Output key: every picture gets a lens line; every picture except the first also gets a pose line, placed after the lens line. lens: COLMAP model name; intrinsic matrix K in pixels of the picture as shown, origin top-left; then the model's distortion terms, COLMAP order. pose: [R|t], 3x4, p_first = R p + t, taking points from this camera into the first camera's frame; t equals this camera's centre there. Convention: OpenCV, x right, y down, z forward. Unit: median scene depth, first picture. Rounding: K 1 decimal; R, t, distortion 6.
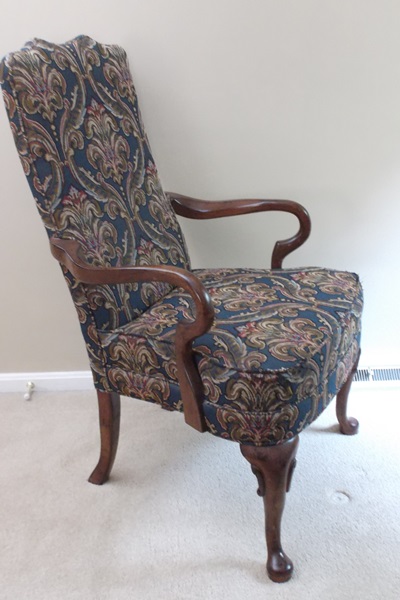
lens RADIAL K [[665.7, 0, 200.0], [0, 665.7, 300.0], [0, 0, 1]] dist [-0.007225, 0.005673]
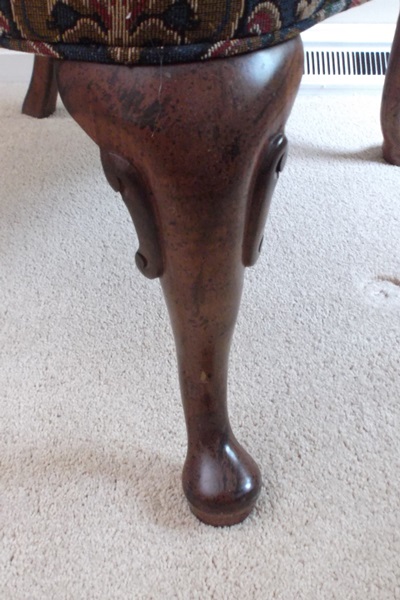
lens RADIAL K [[665.7, 0, 200.0], [0, 665.7, 300.0], [0, 0, 1]] dist [-0.007225, 0.005673]
pose [[0.999771, 0.017685, 0.012022, 0.103920], [-0.020434, 0.955828, 0.293214, 0.213659], [-0.006306, -0.293393, 0.955971, 0.704844]]
